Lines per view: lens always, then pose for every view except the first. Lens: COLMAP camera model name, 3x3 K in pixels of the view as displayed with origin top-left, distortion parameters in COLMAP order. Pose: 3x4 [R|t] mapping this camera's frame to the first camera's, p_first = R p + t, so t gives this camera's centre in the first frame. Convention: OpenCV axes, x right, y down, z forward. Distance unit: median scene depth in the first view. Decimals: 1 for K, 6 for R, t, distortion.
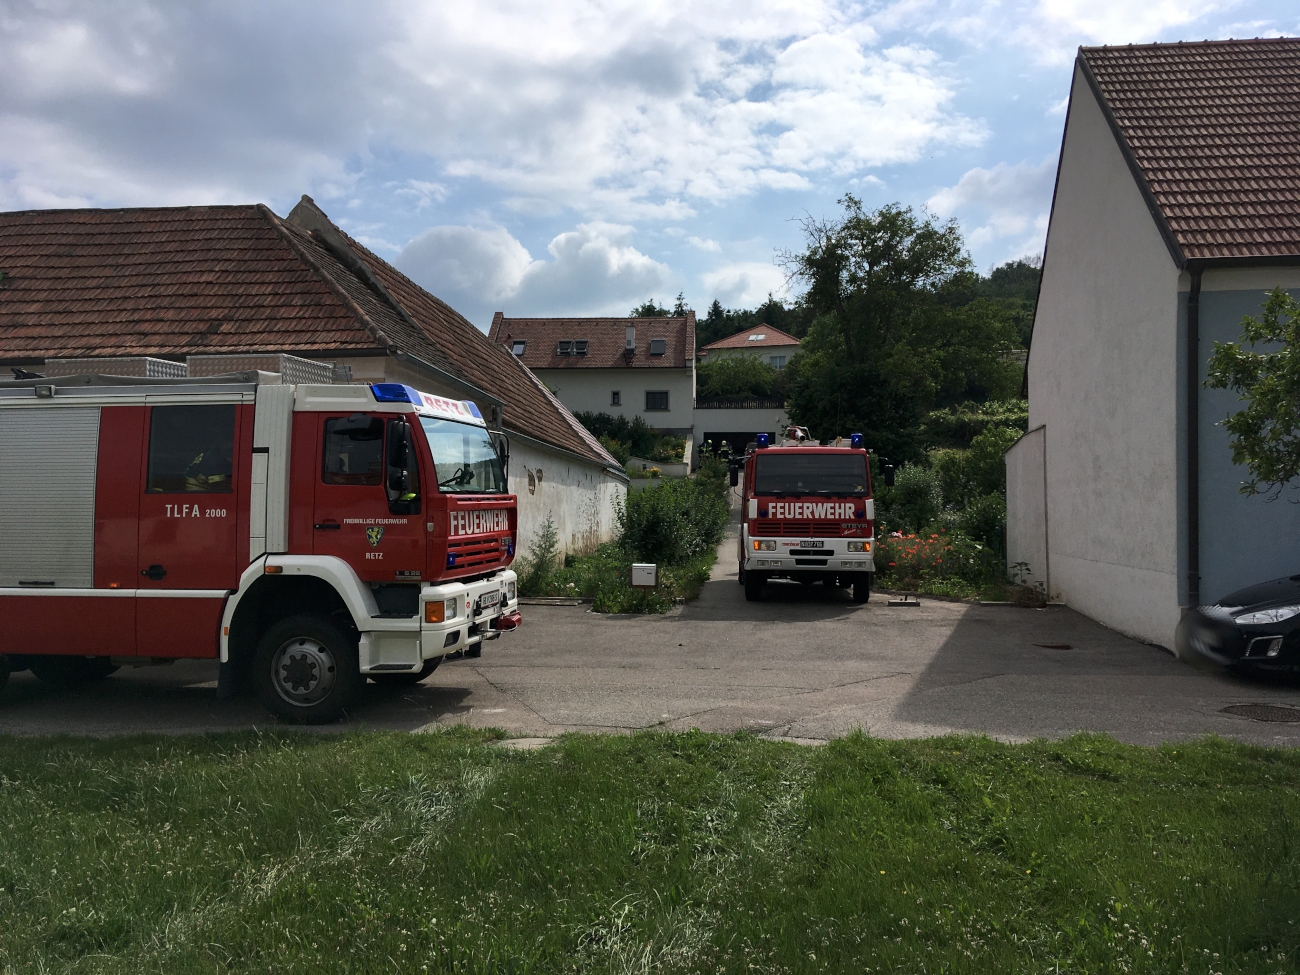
lens RADIAL K [[1089.1, 0, 650.0], [0, 1089.1, 487.5], [0, 0, 1]] dist [0.124958, -0.172008]
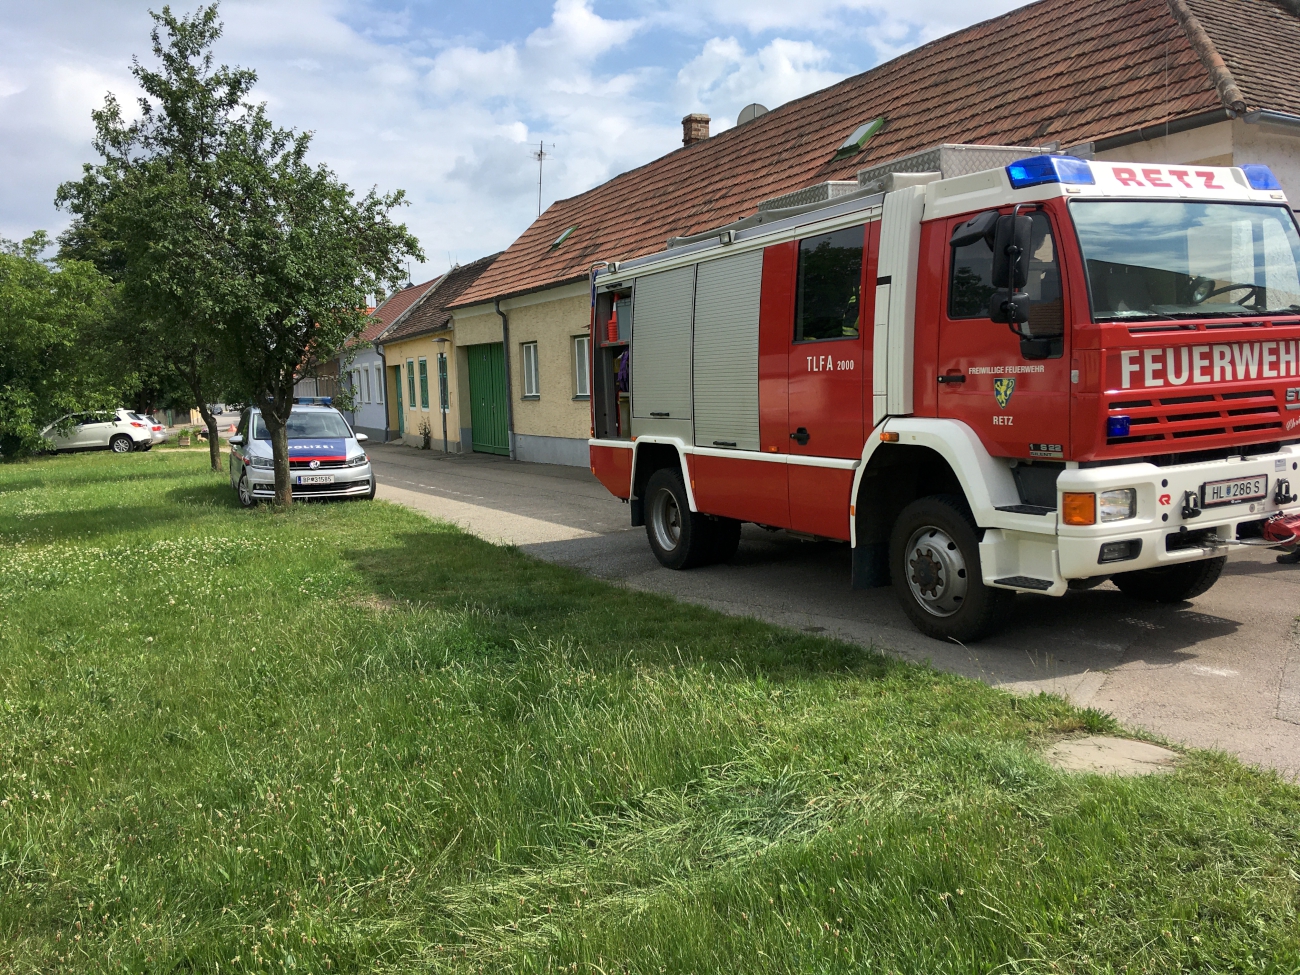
lens RADIAL K [[1089.1, 0, 650.0], [0, 1089.1, 487.5], [0, 0, 1]] dist [0.124958, -0.172008]
pose [[0.588204, 0.059957, -0.806487, 0.174938], [0.055512, 0.991902, 0.114228, 0.012482], [0.806805, -0.111959, 0.580113, 0.409085]]
